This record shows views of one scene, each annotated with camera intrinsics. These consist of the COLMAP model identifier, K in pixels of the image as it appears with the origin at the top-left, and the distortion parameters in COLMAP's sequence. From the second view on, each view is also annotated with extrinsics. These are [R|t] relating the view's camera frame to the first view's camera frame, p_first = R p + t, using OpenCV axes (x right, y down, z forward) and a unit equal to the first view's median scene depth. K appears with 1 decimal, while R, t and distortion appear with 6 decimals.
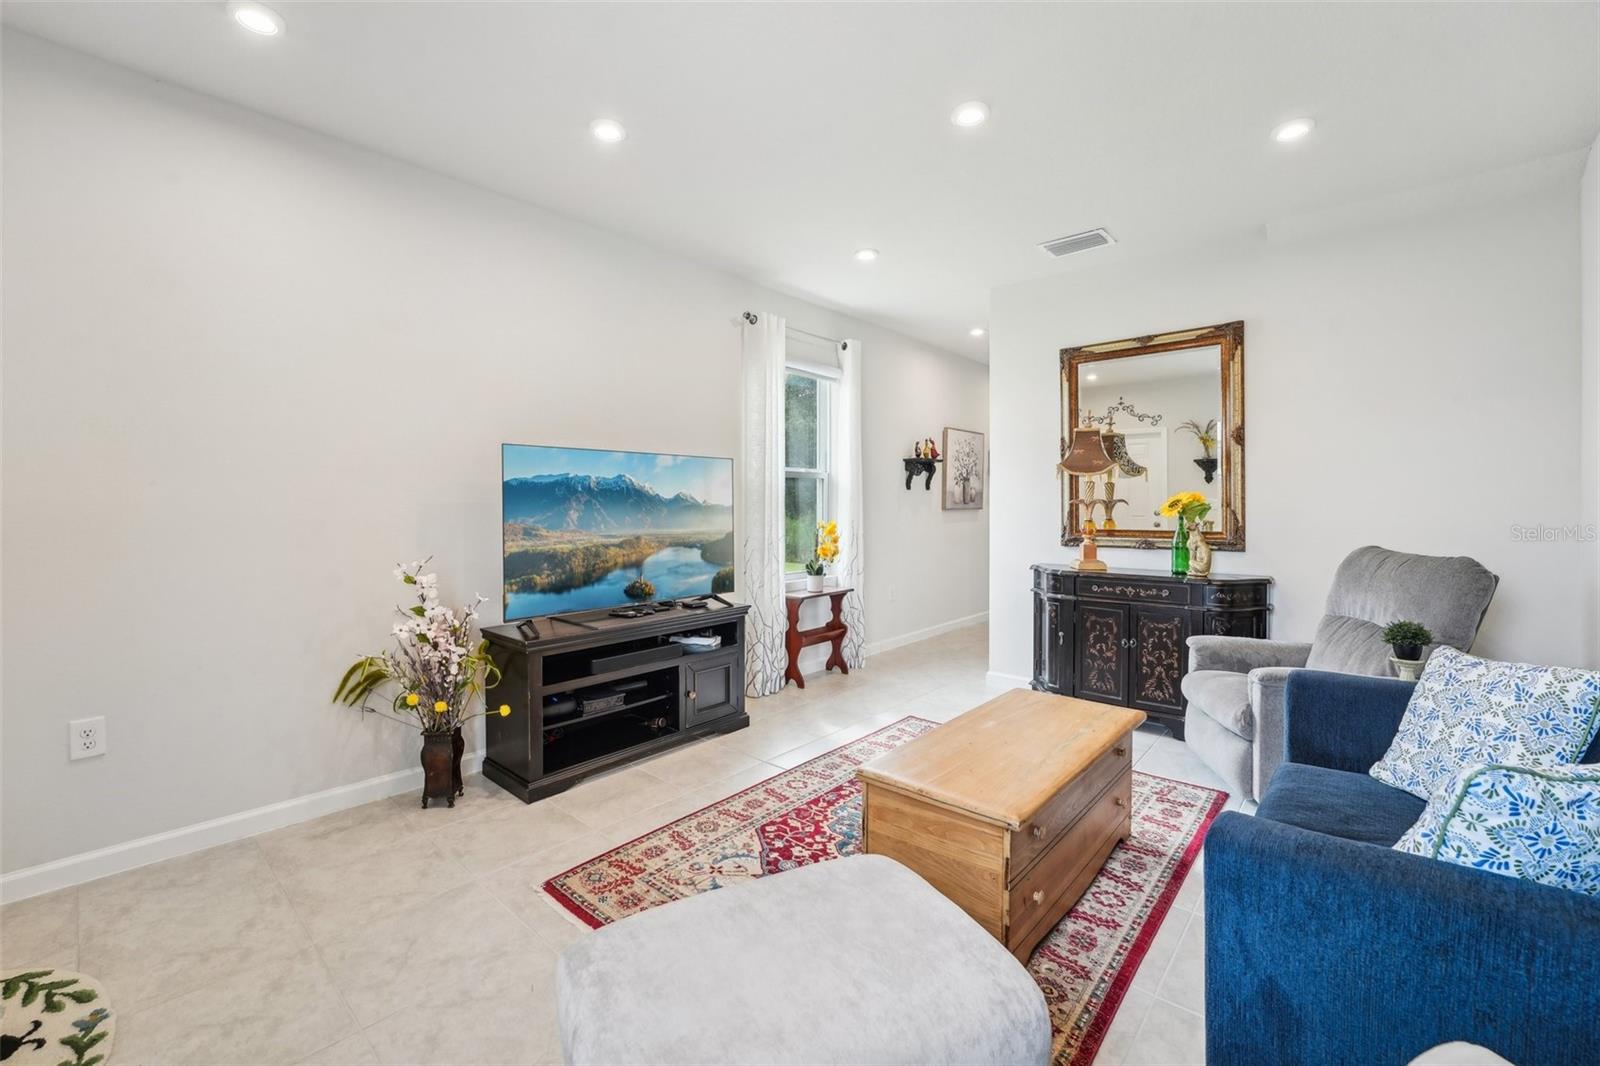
lens RADIAL K [[655.9, 0, 797.5], [0, 655.9, 516.2], [0, 0, 1]] dist [-0.017451, 0.001845]
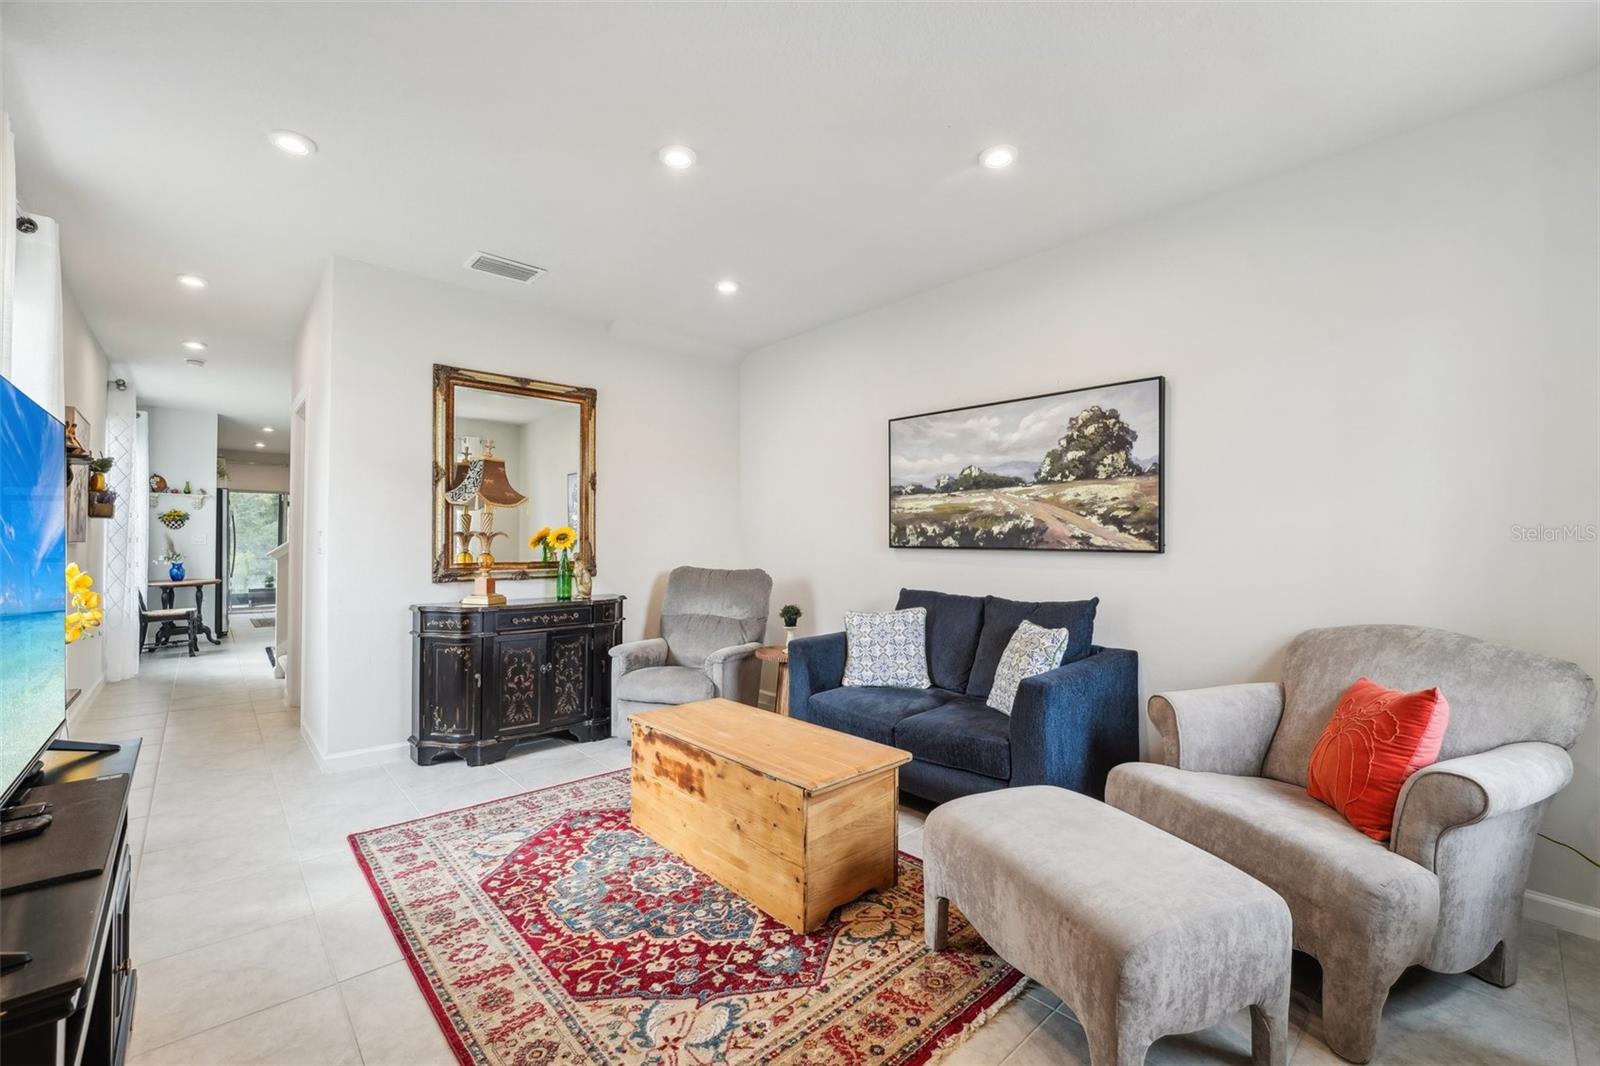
lens RADIAL K [[655.9, 0, 796.8], [0, 655.9, 538.7], [0, 0, 1]] dist [-0.017451, 0.001845]
pose [[0.110566, 0.008262, 0.993834, -0.507624], [0.012906, 0.999869, -0.009748, 0.000438], [-0.993785, 0.013904, 0.110445, 0.482659]]
